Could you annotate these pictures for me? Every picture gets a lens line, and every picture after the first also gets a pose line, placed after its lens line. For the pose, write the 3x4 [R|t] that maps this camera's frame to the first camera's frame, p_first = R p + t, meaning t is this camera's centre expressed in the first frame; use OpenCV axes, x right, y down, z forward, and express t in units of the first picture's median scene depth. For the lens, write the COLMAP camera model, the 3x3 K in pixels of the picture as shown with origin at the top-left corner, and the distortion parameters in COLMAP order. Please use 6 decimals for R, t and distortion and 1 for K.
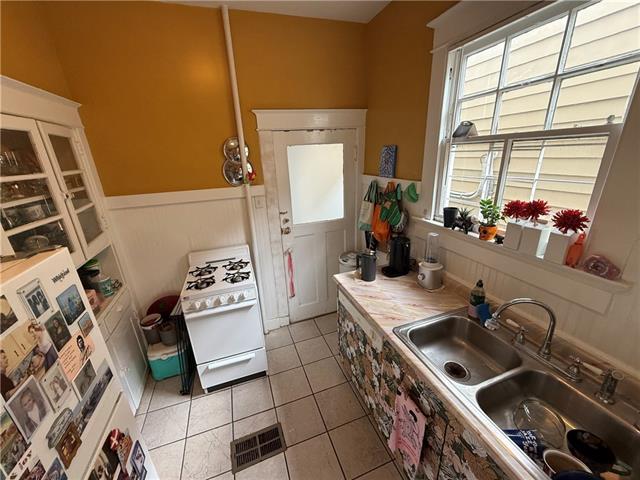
lens RADIAL K [[254.6, 0, 317.3], [0, 254.6, 241.2], [0, 0, 1]] dist [0.000488, 0.000008]
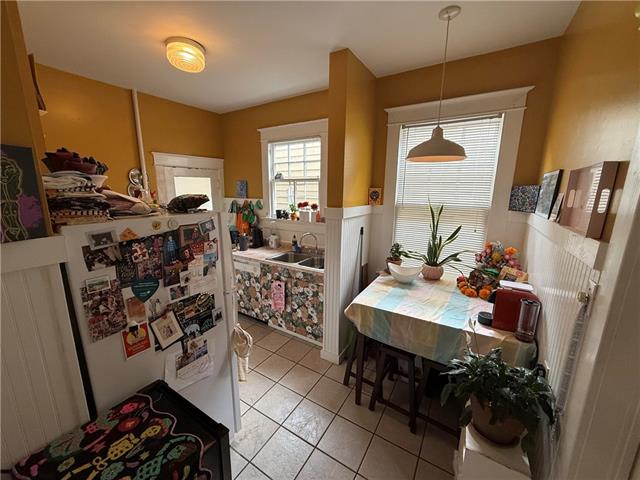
lens RADIAL K [[254.6, 0, 317.3], [0, 254.6, 241.2], [0, 0, 1]] dist [0.000488, 0.000008]
pose [[0.783484, -0.077388, 0.616574, -0.588855], [0.165439, 0.982382, -0.086922, 0.383503], [-0.598985, 0.170108, 0.782484, -0.873584]]
